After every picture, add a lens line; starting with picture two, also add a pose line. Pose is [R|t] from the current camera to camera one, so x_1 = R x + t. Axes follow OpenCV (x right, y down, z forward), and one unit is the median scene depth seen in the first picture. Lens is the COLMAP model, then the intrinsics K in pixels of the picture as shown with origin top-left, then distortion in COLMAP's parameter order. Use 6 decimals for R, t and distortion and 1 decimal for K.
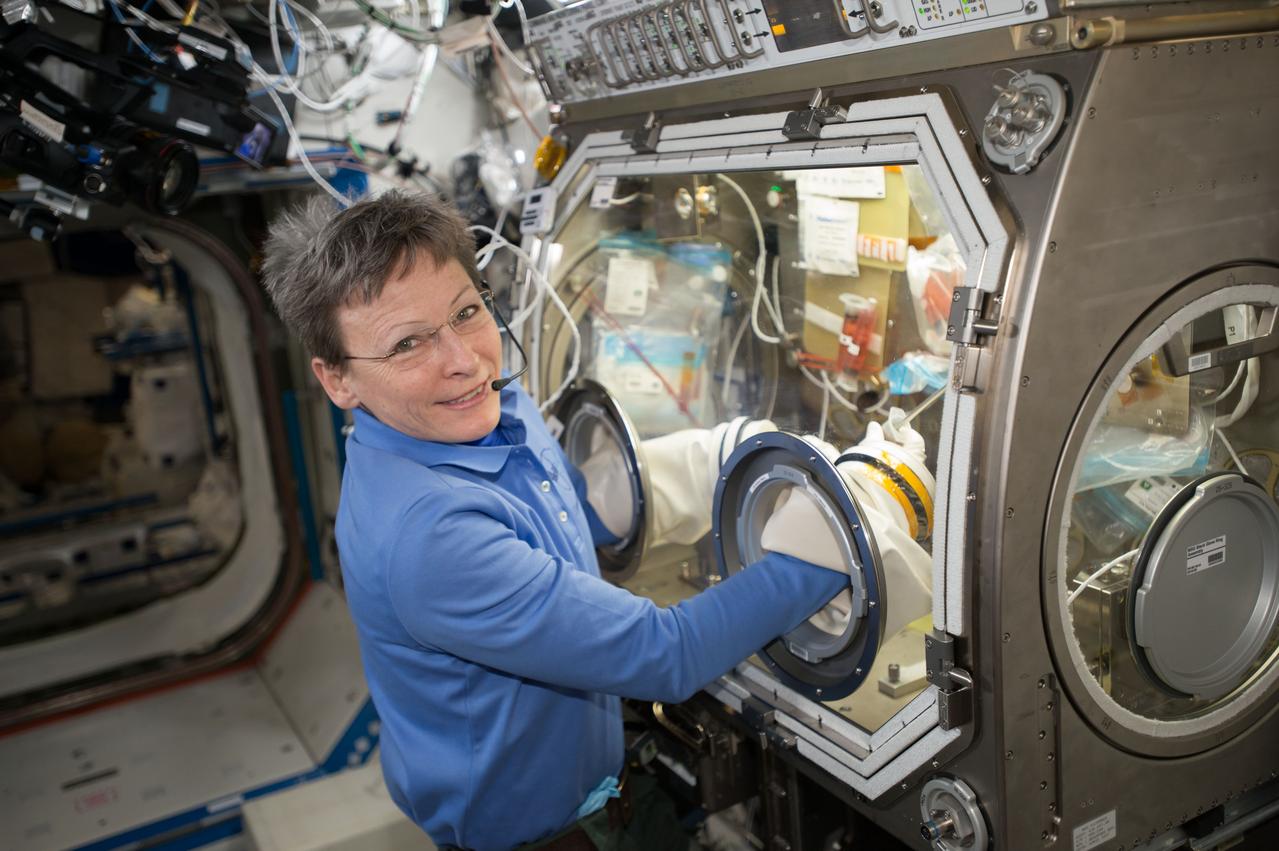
lens RADIAL K [[1055.1, 0, 639.6], [0, 1055.1, 420.1], [0, 0, 1]] dist [0.110778, 0.000554]
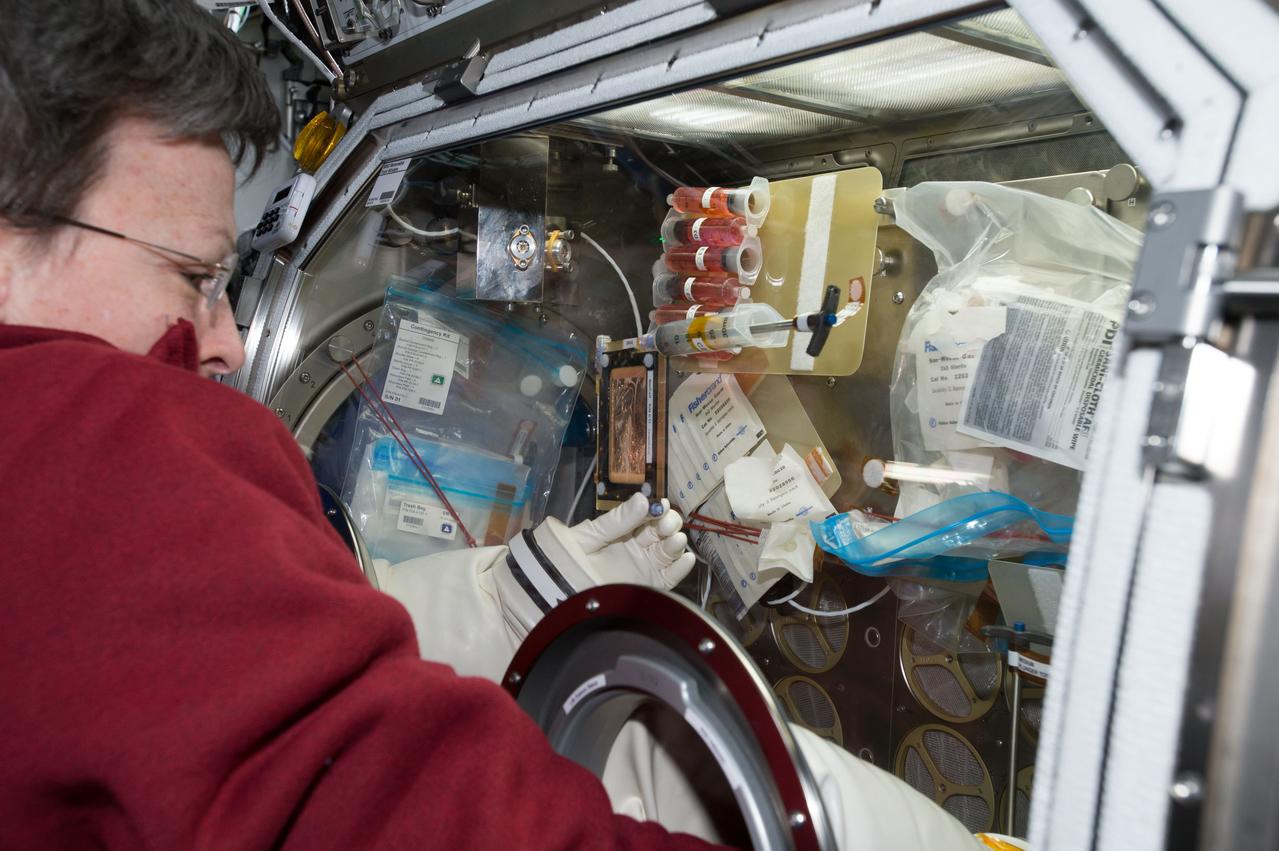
lens RADIAL K [[1055.1, 0, 639.6], [0, 1055.1, 420.1], [0, 0, 1]] dist [0.110778, 0.000554]
pose [[0.983489, 0.133973, 0.121656, 0.044399], [-0.106472, 0.971966, -0.209631, 0.026386], [-0.146331, 0.193217, 0.970183, 0.356417]]
